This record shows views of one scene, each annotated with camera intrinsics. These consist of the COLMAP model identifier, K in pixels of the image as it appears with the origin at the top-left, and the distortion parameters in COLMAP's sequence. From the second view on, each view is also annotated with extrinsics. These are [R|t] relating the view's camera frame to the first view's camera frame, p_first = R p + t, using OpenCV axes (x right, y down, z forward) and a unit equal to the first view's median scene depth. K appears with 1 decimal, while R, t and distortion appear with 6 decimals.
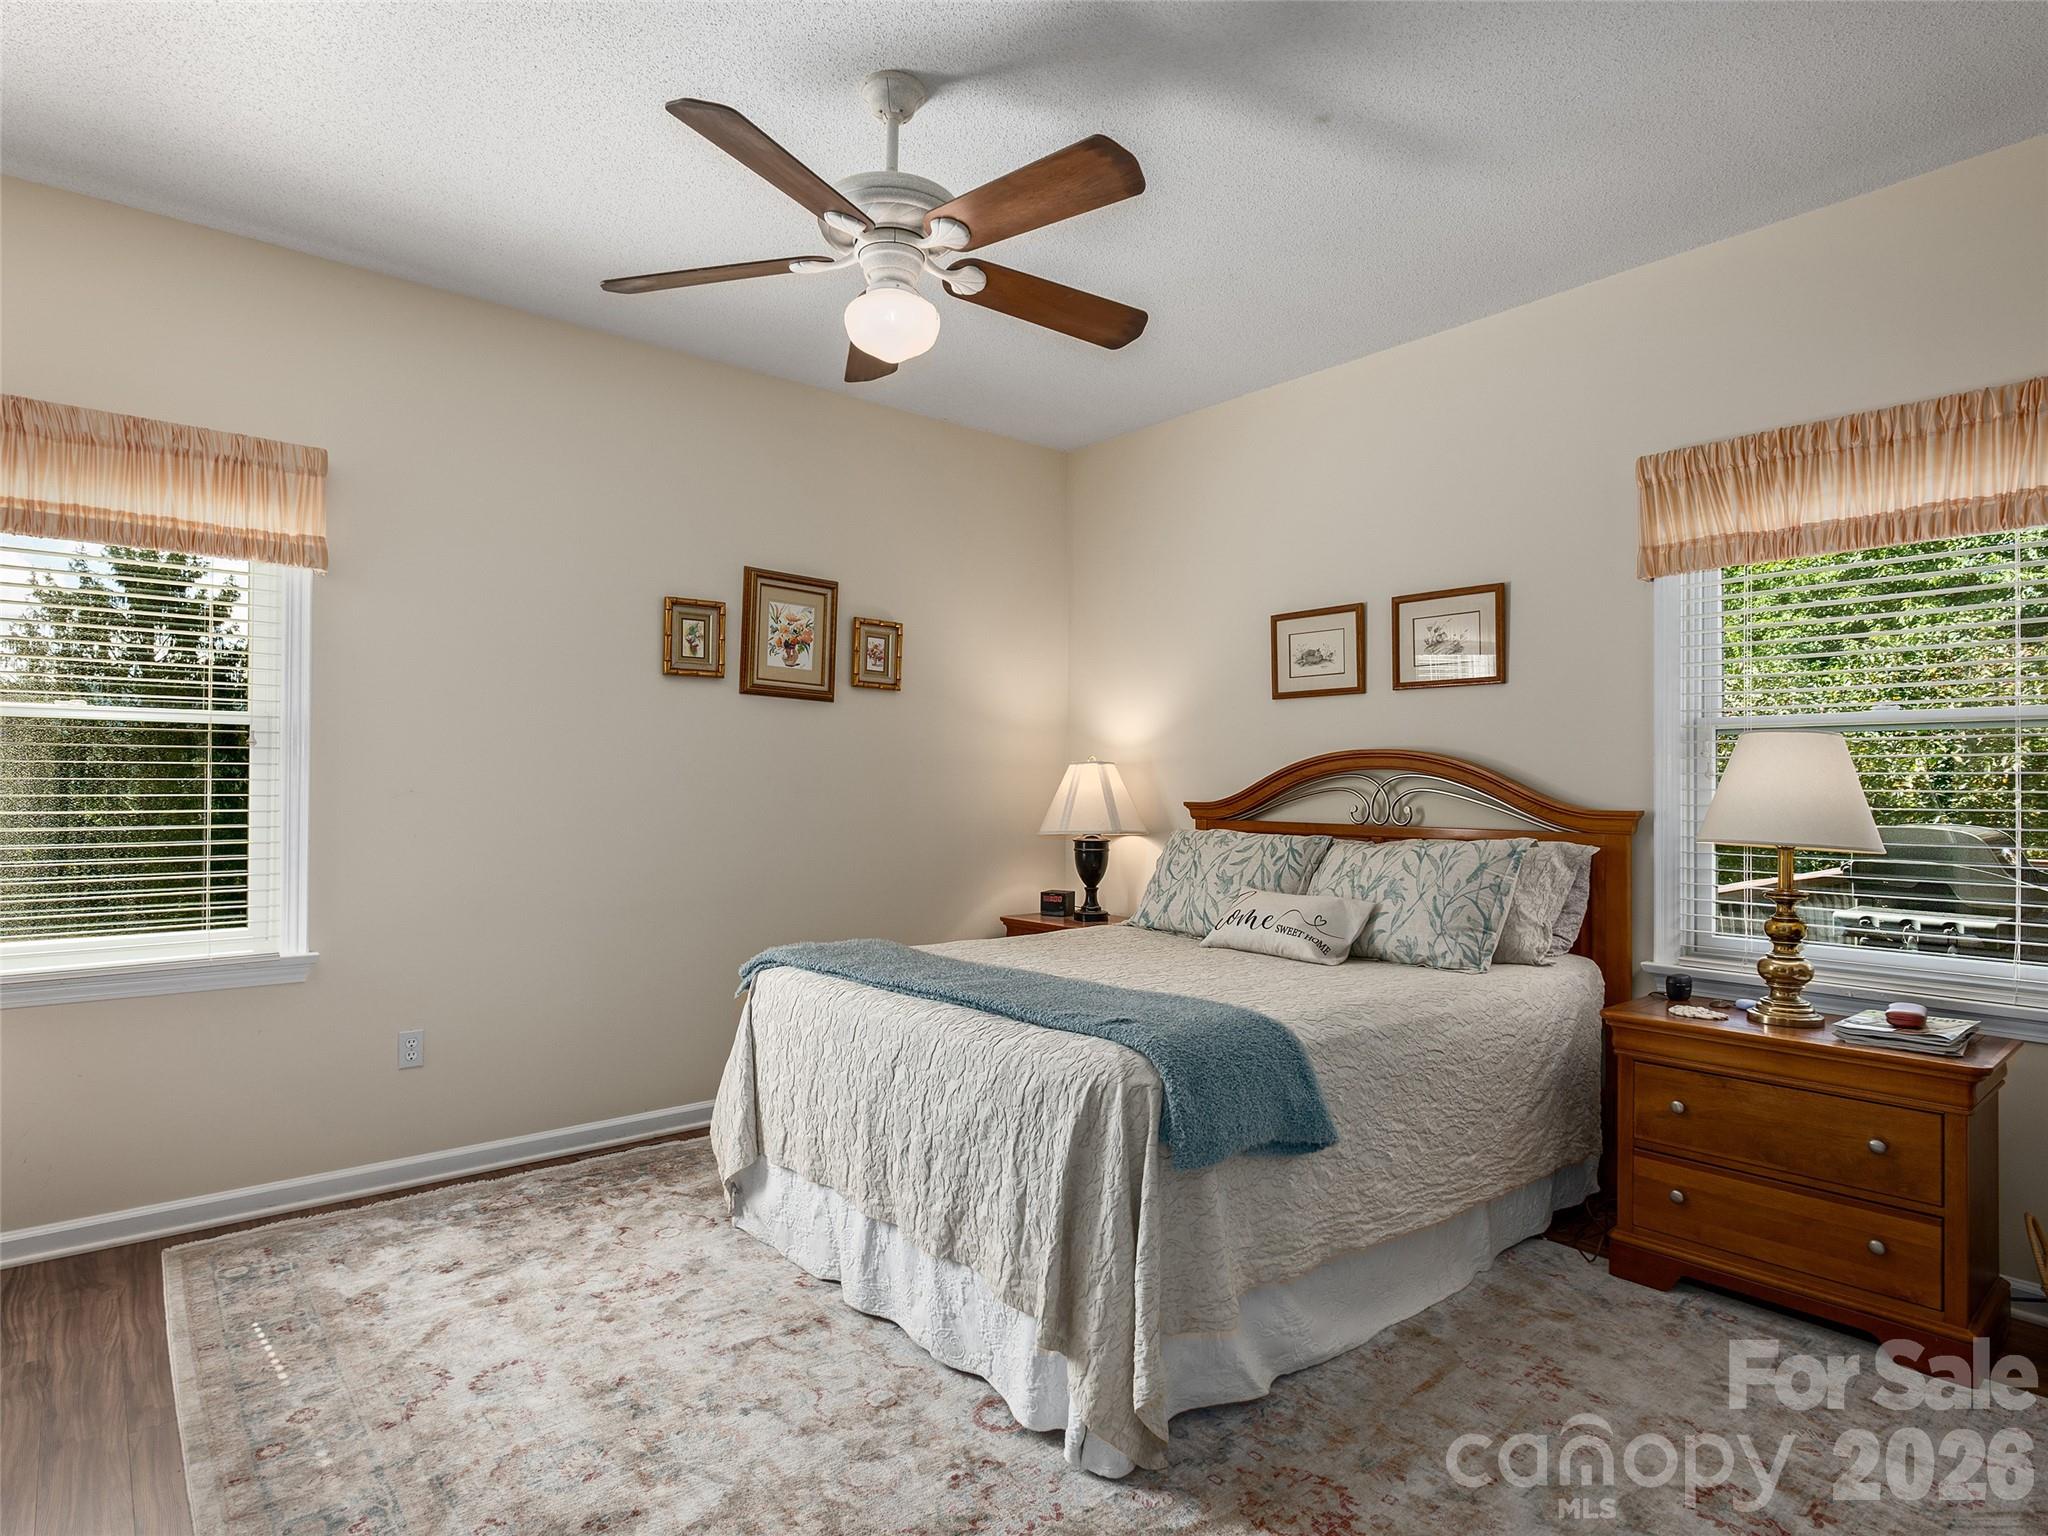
lens RADIAL K [[1129.3, 0, 1024.0], [0, 1129.3, 759.6], [0, 0, 1]] dist [-0.002101, 0.000092]
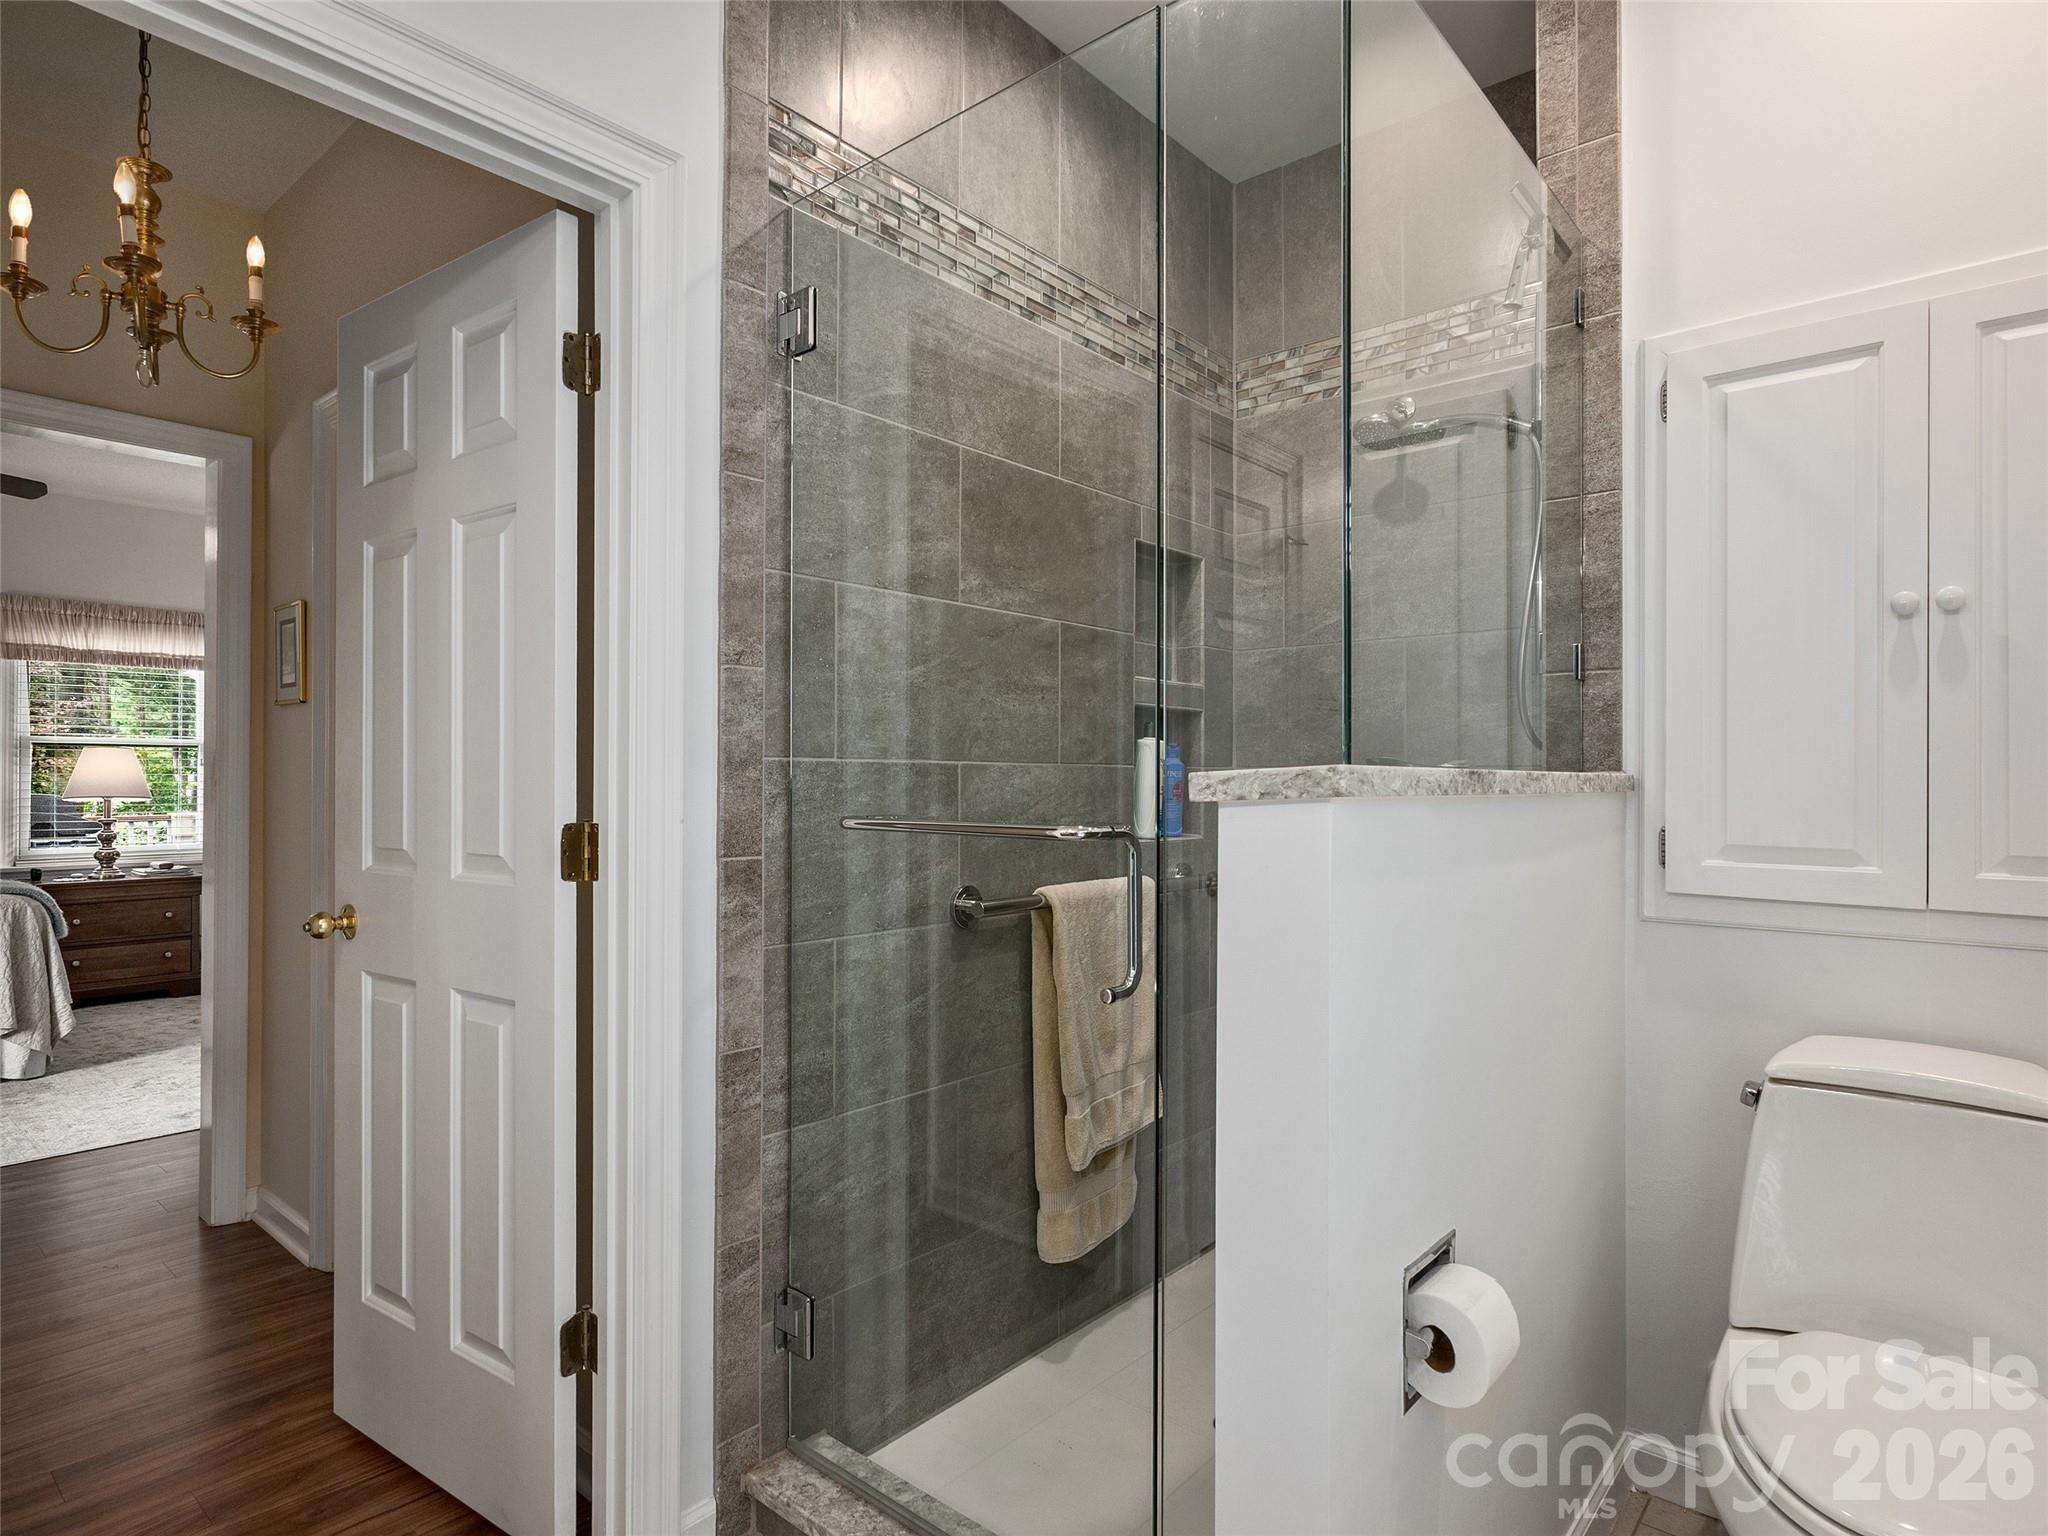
lens RADIAL K [[1129.3, 0, 1022.3], [0, 1129.3, 765.5], [0, 0, 1]] dist [-0.002101, 0.000092]
pose [[-0.154690, 0.000150, 0.987963, -1.810041], [-0.016105, 0.999867, -0.002674, -0.010885], [-0.987832, -0.016325, -0.154667, -0.436835]]
